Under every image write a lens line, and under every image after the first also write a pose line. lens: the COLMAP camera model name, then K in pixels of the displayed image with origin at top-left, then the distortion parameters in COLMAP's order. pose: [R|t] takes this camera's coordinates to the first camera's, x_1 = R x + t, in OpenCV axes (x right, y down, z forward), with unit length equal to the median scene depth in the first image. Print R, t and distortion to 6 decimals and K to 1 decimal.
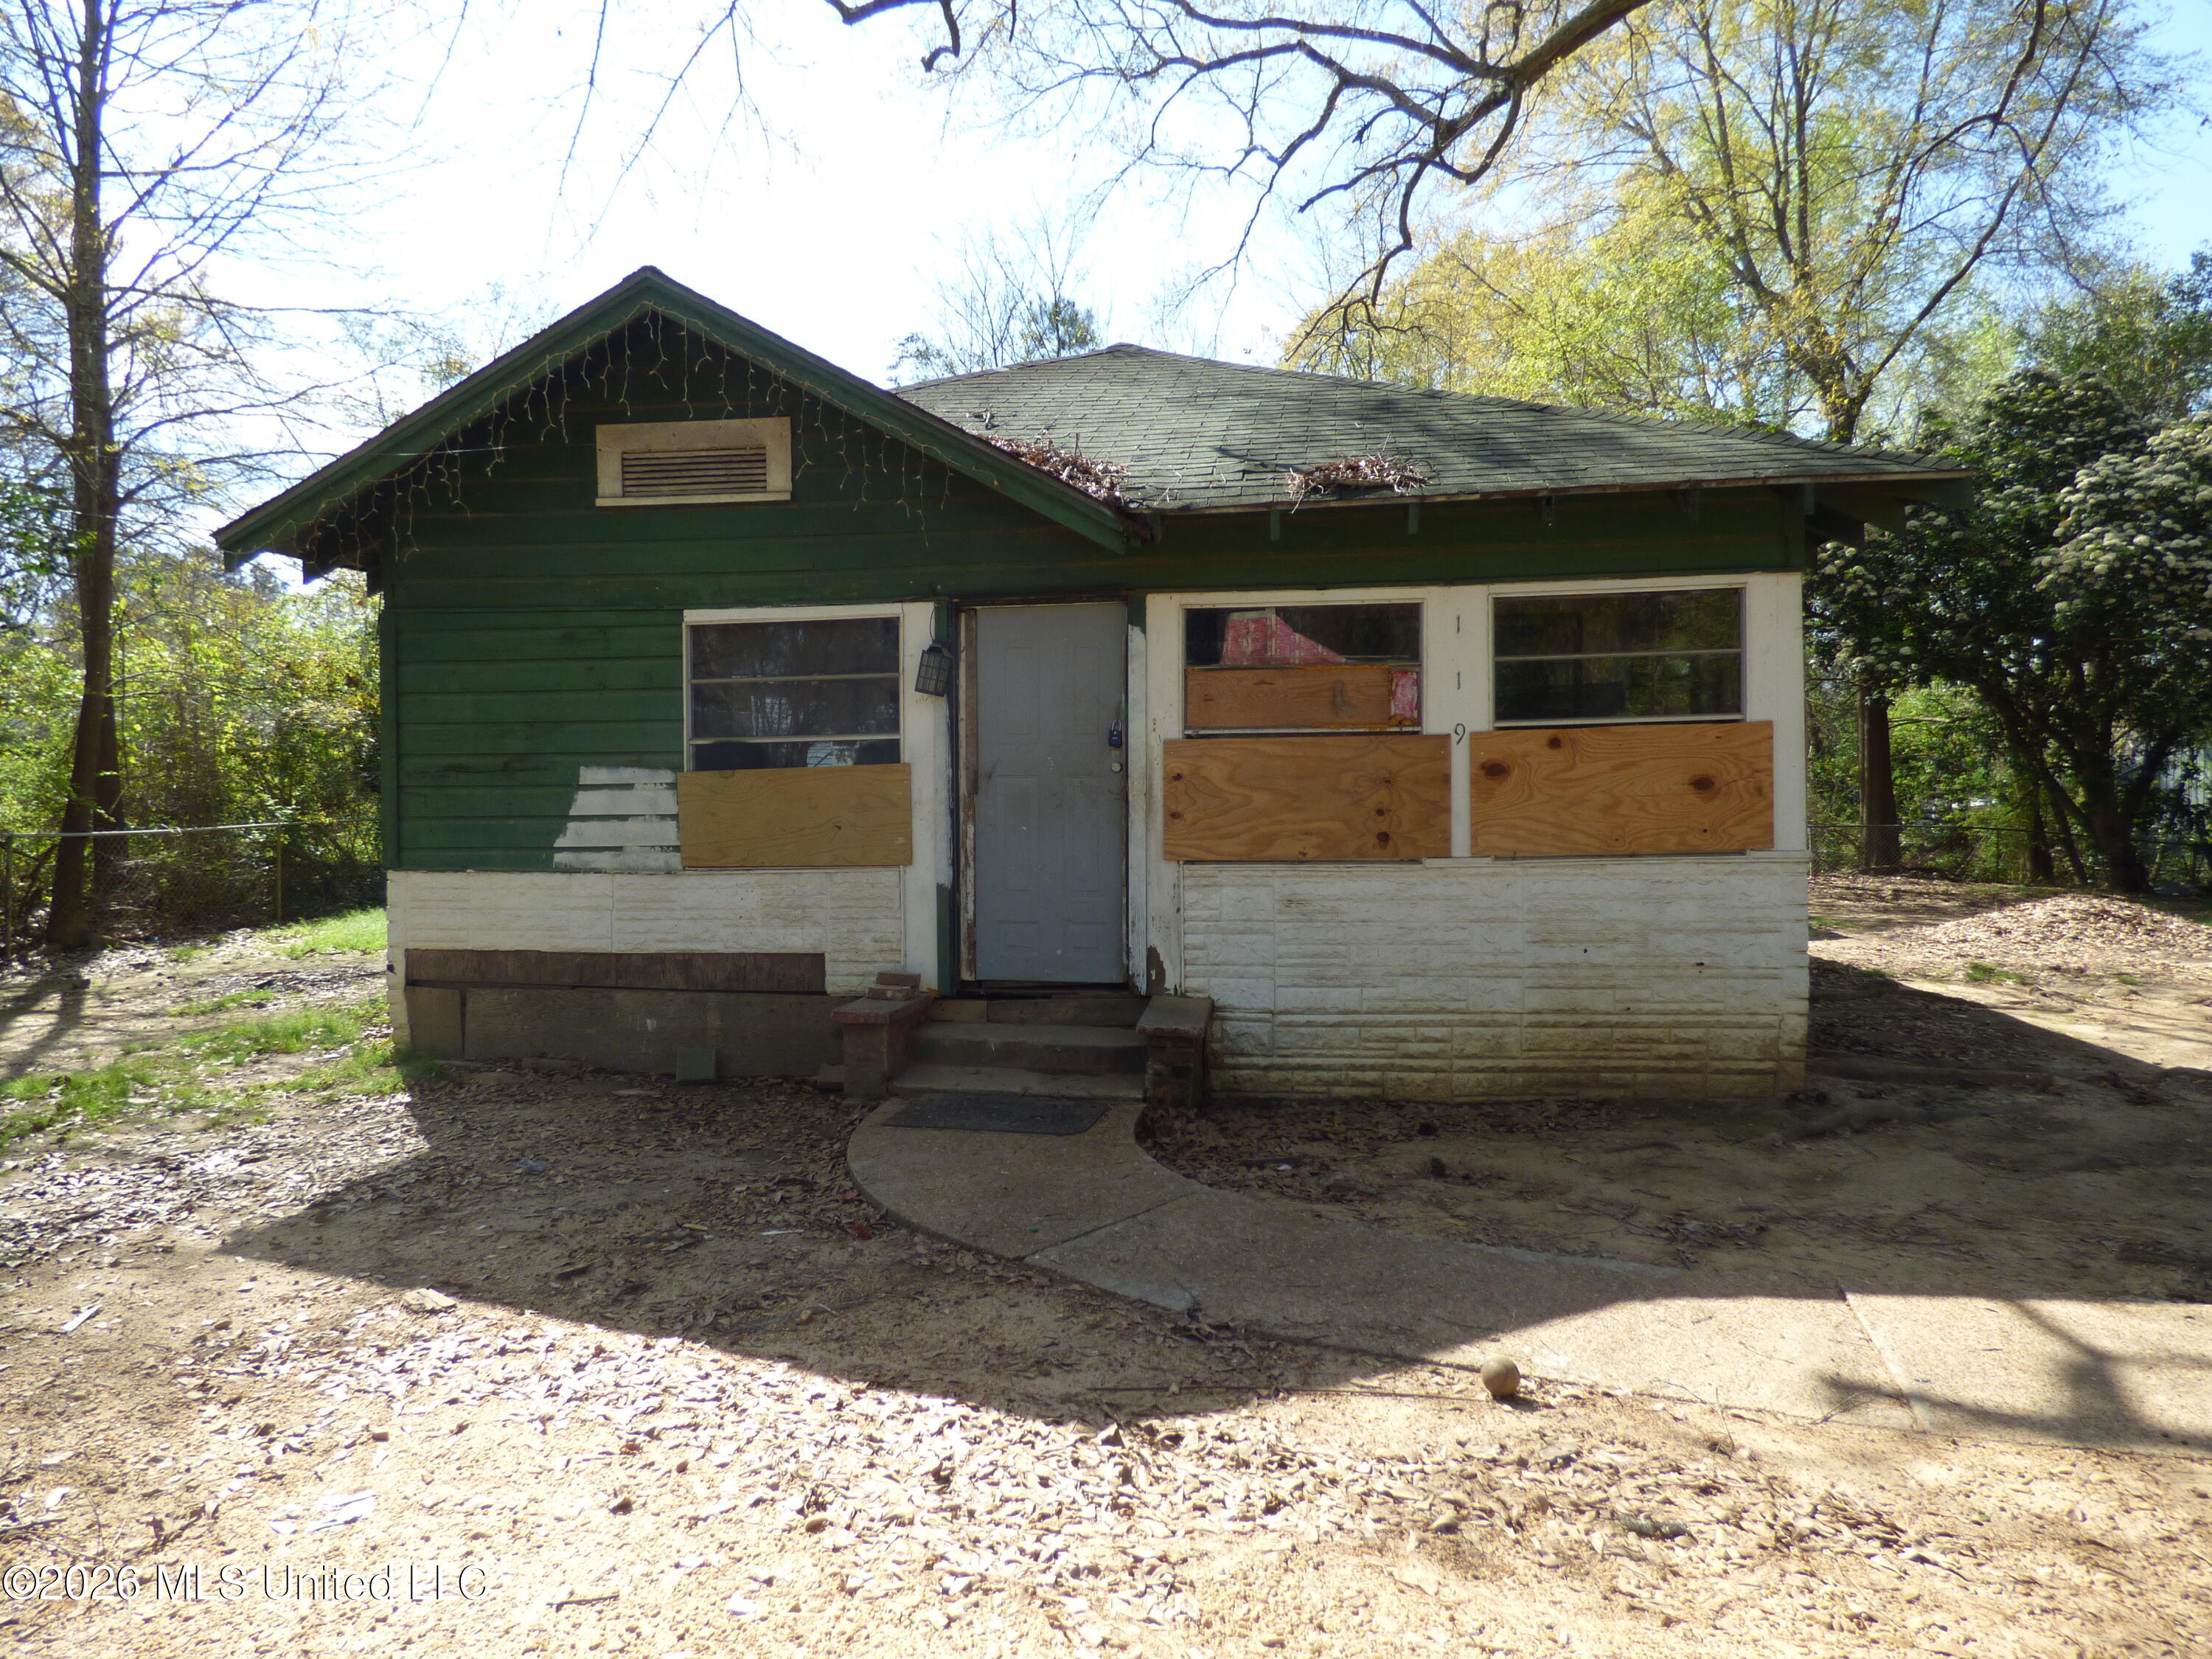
lens RADIAL K [[1338.0, 0, 1115.4], [0, 1338.0, 825.0], [0, 0, 1]] dist [-0.021478, 0.006685]
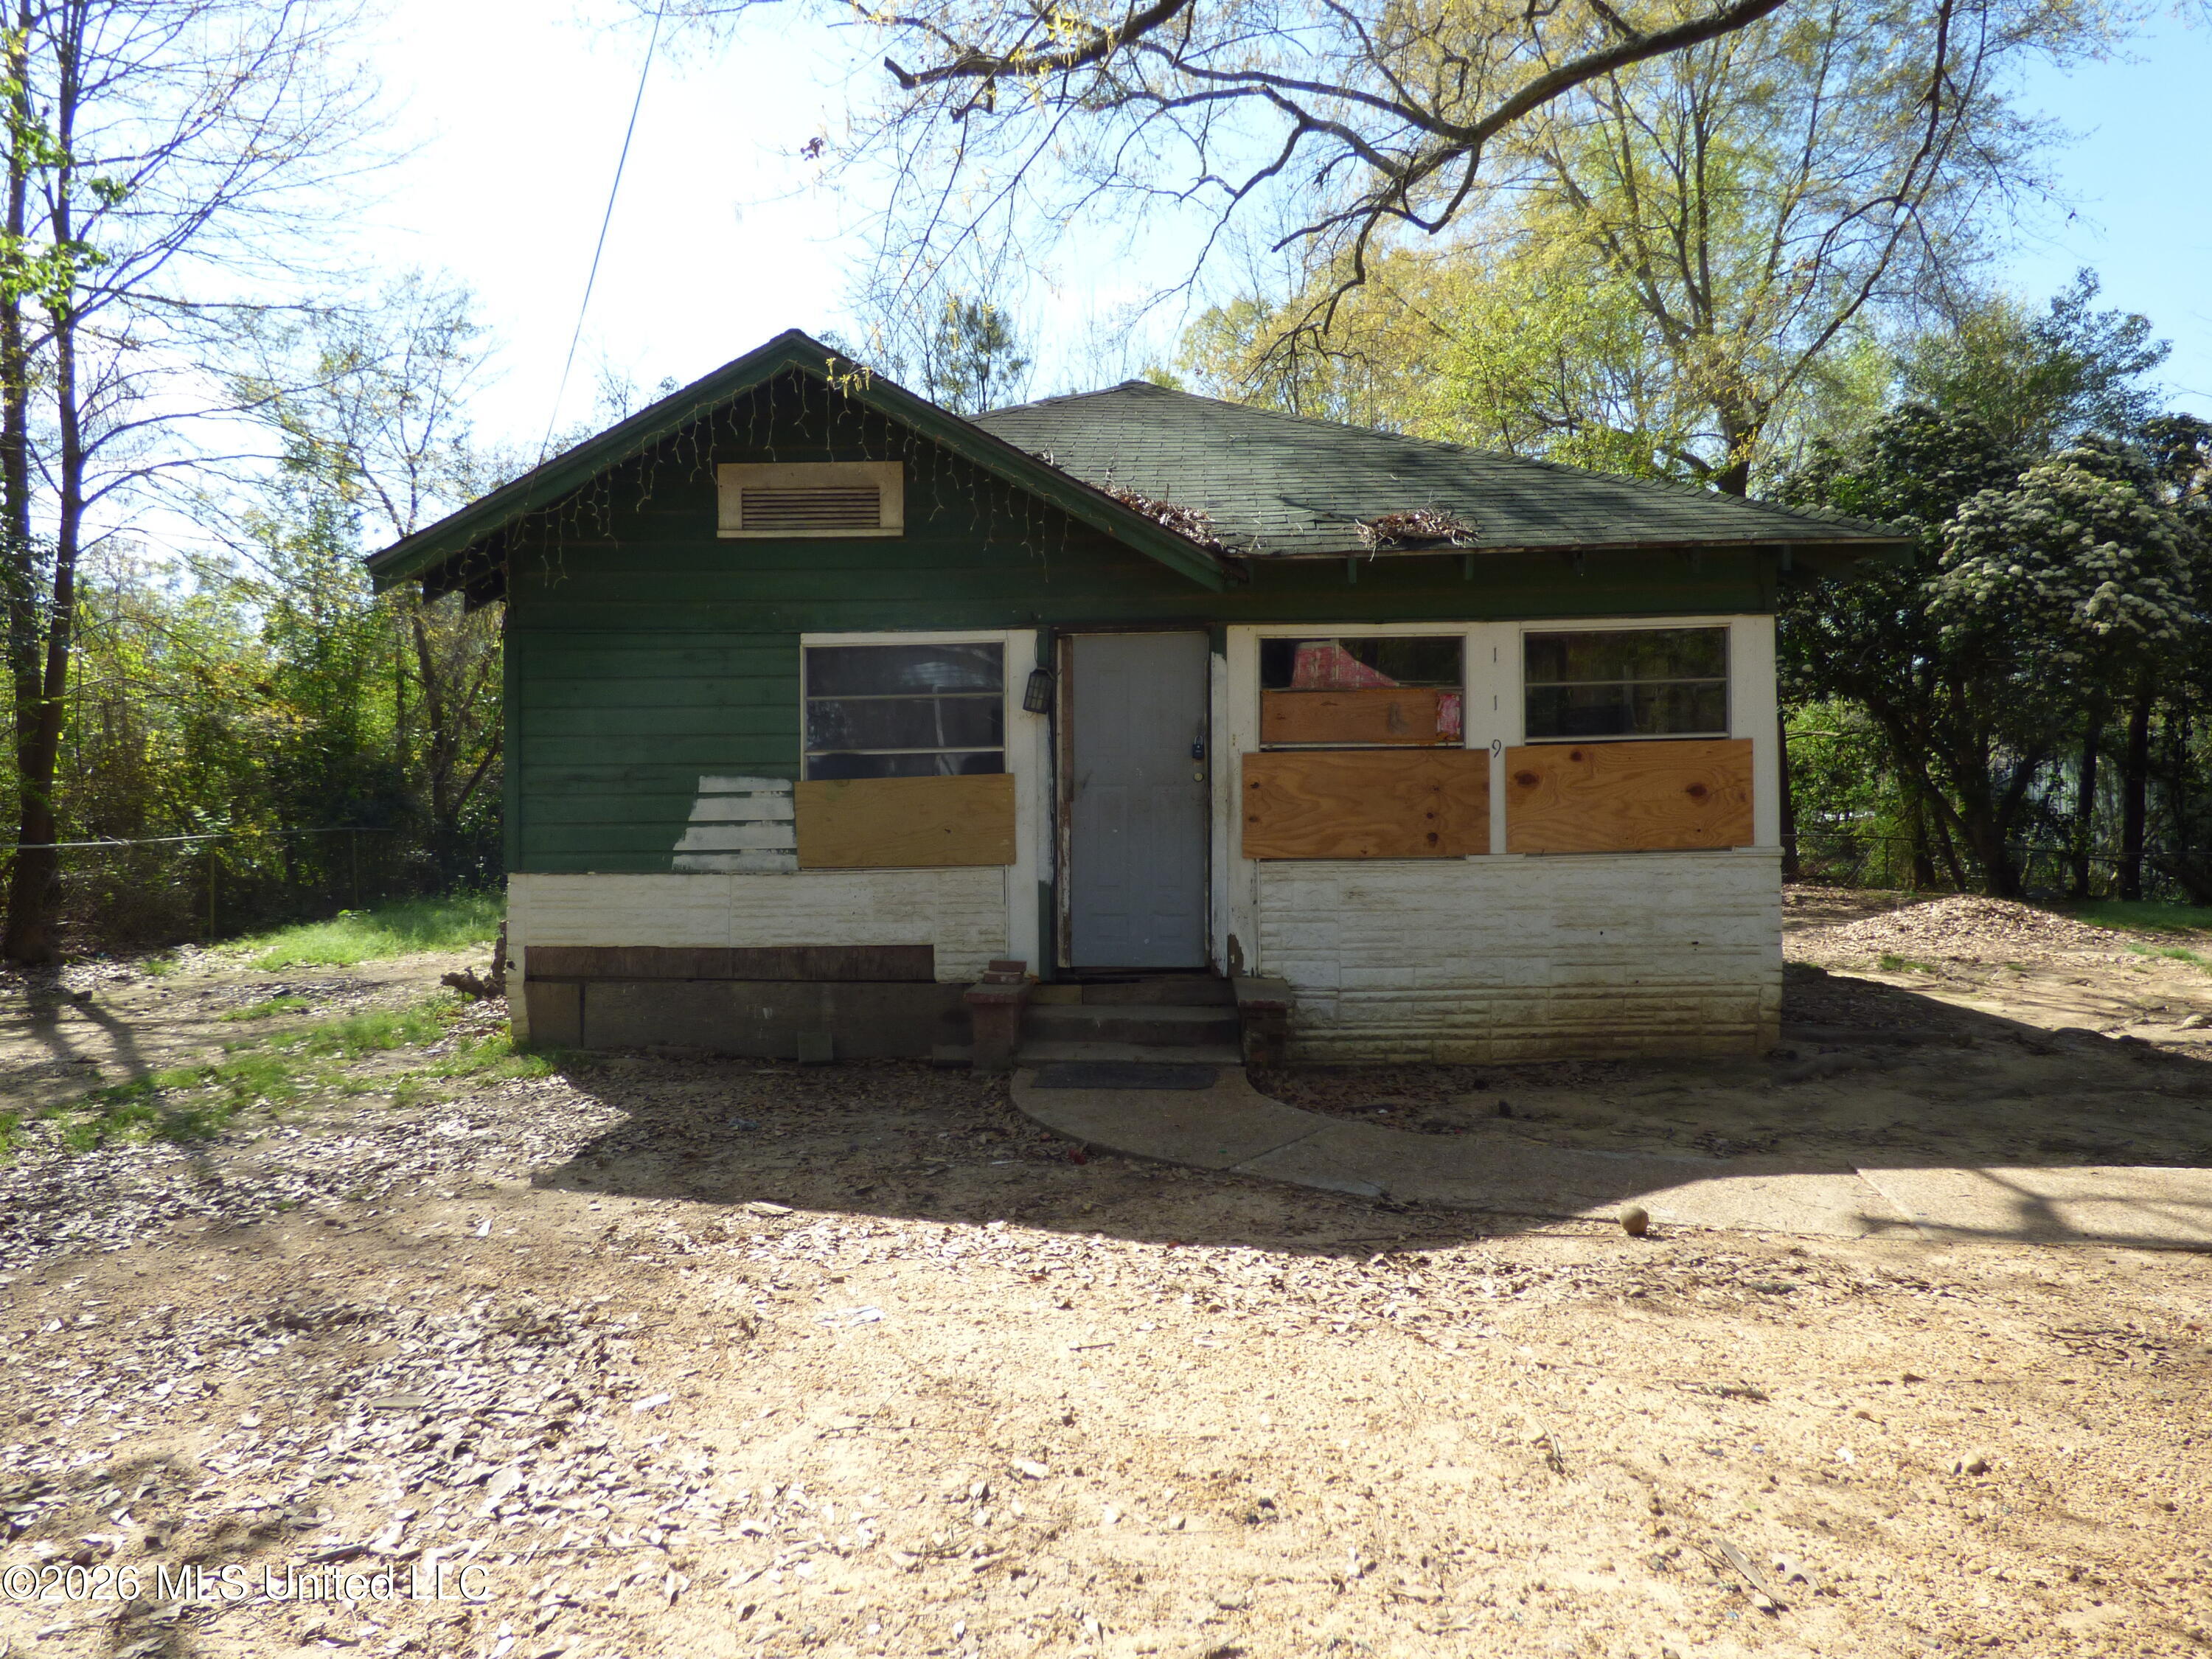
lens RADIAL K [[1448.2, 0, 1103.6], [0, 1448.2, 825.6], [0, 0, 1]] dist [-0.031760, 0.011688]
pose [[0.995018, -0.002718, 0.099661, -0.194508], [0.003882, 0.999926, -0.011488, 0.011525], [-0.099623, 0.011818, 0.994955, -0.205866]]
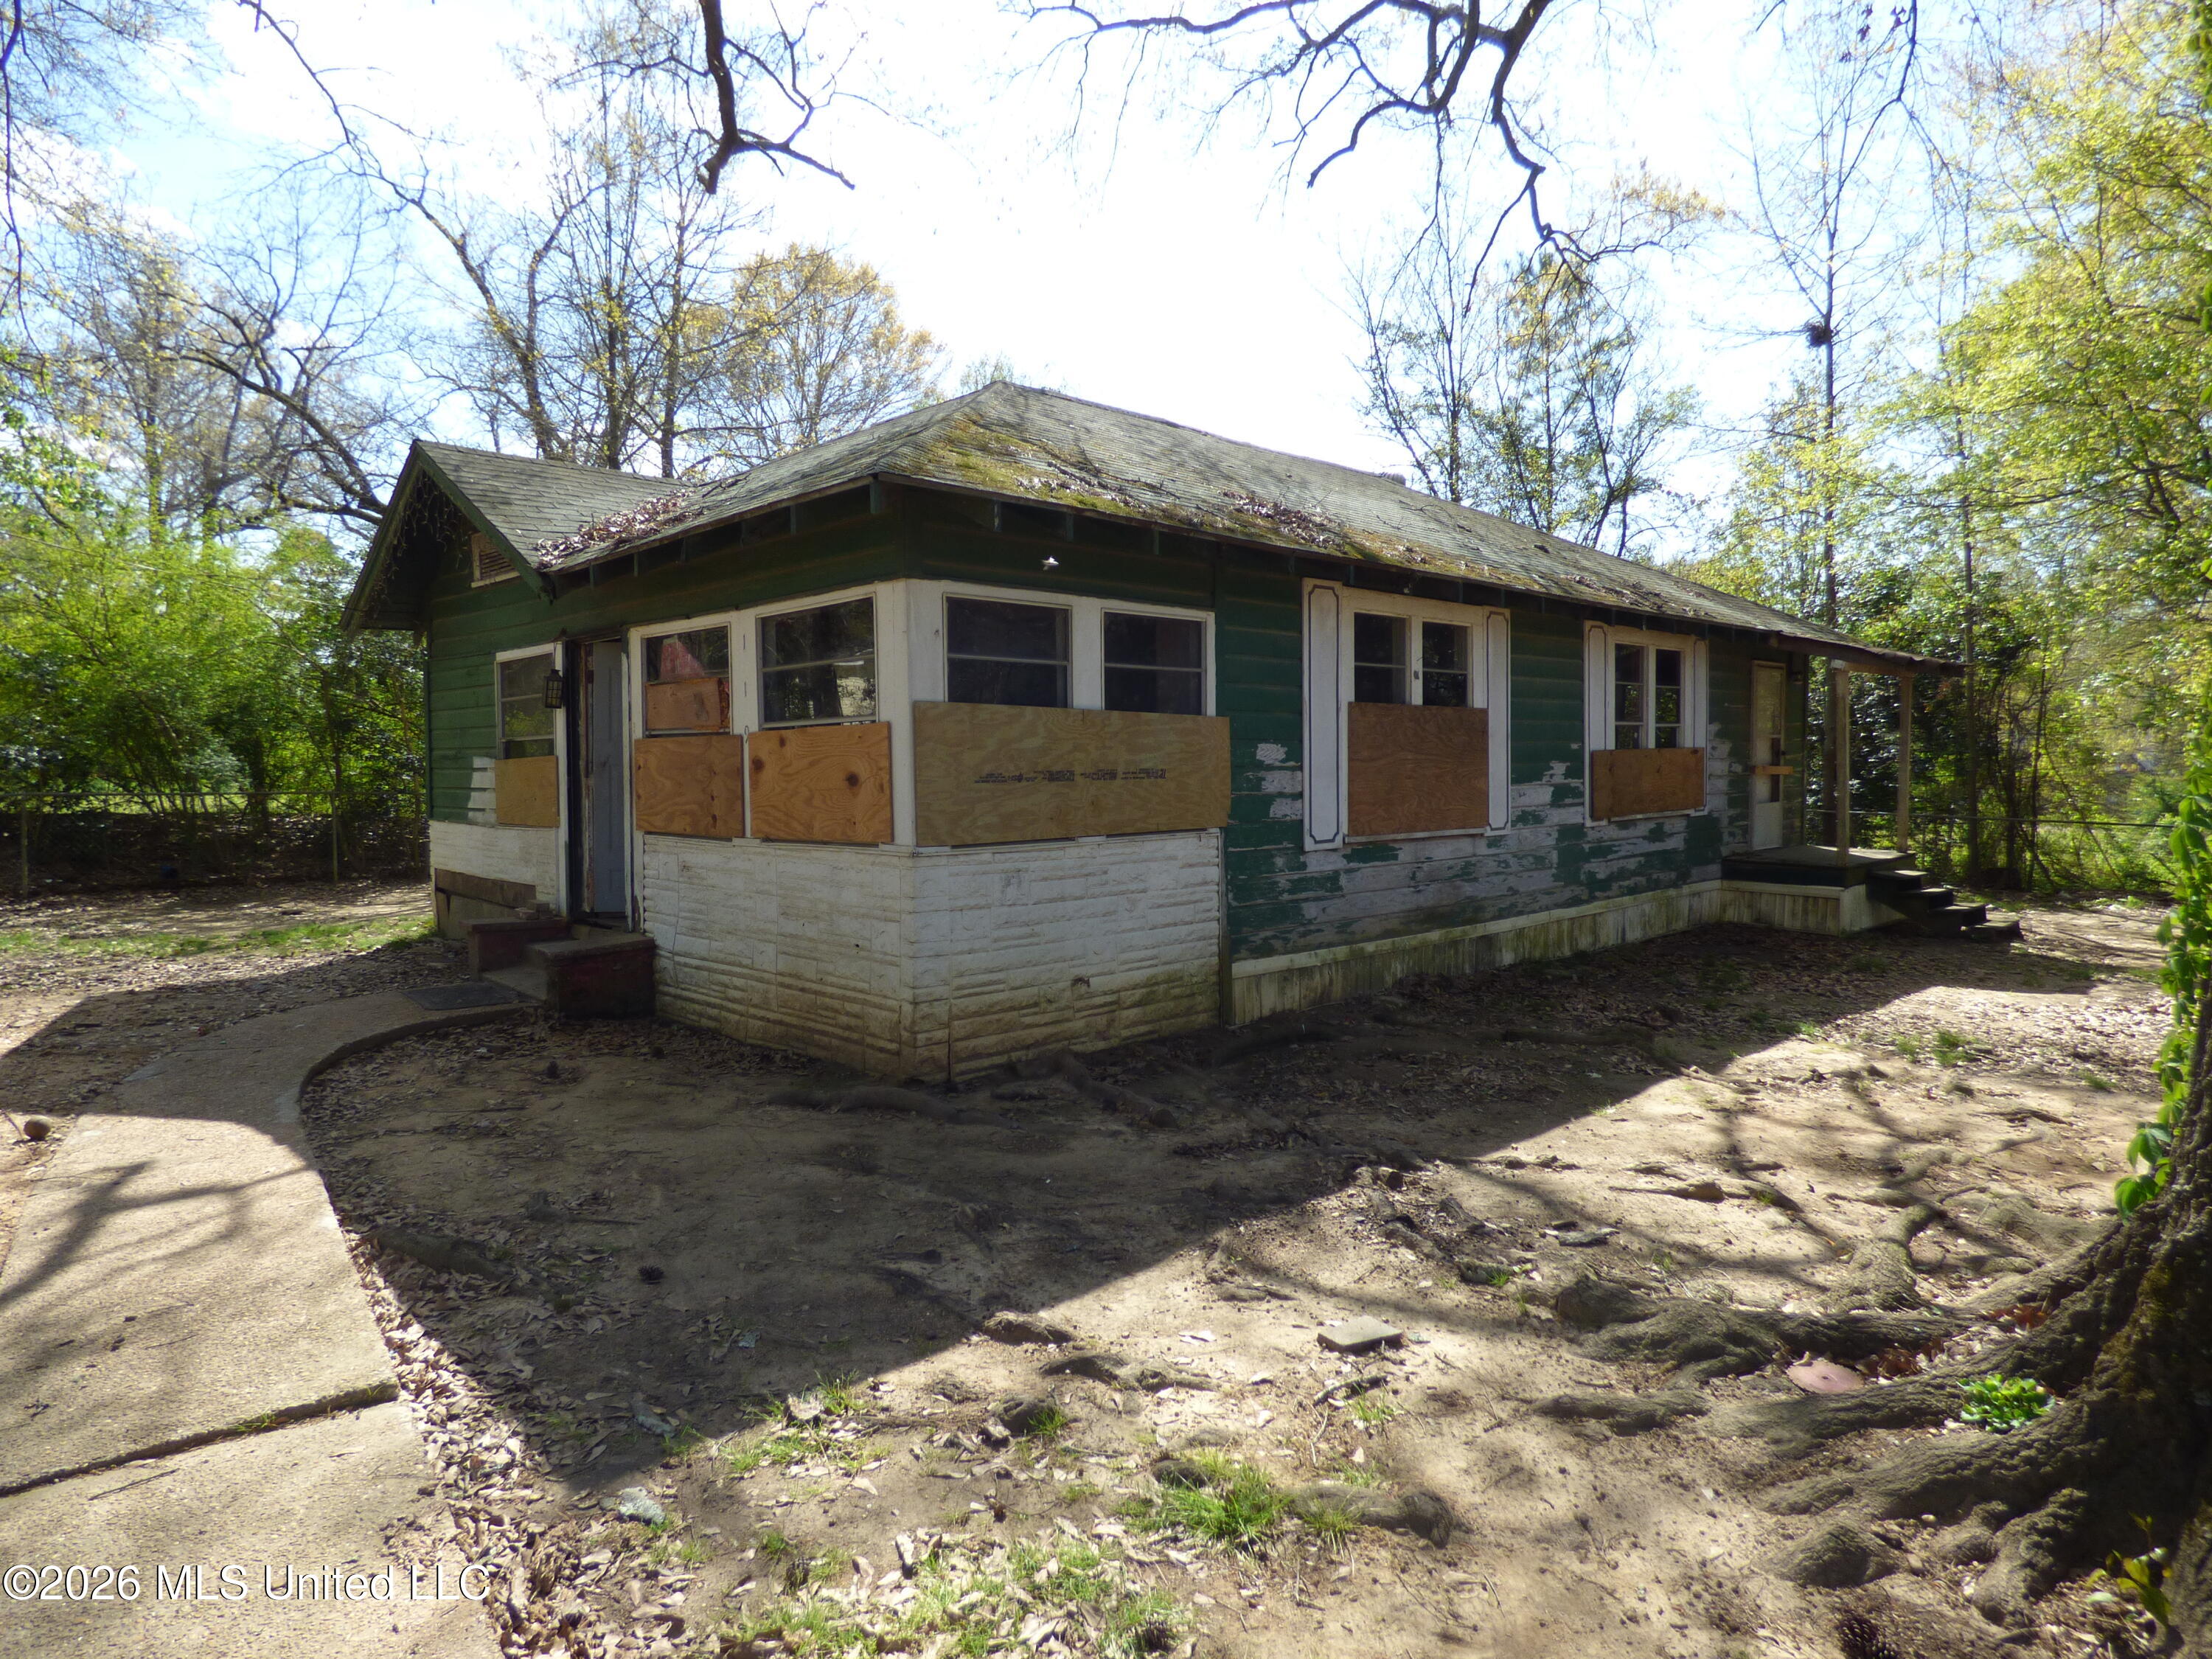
lens RADIAL K [[1338.0, 0, 1126.3], [0, 1338.0, 835.2], [0, 0, 1]] dist [-0.021478, 0.006685]
pose [[0.787961, 0.042588, -0.614251, 1.161922], [-0.027131, 0.999038, 0.034463, -0.026211], [0.615127, -0.010491, 0.788358, 0.250942]]
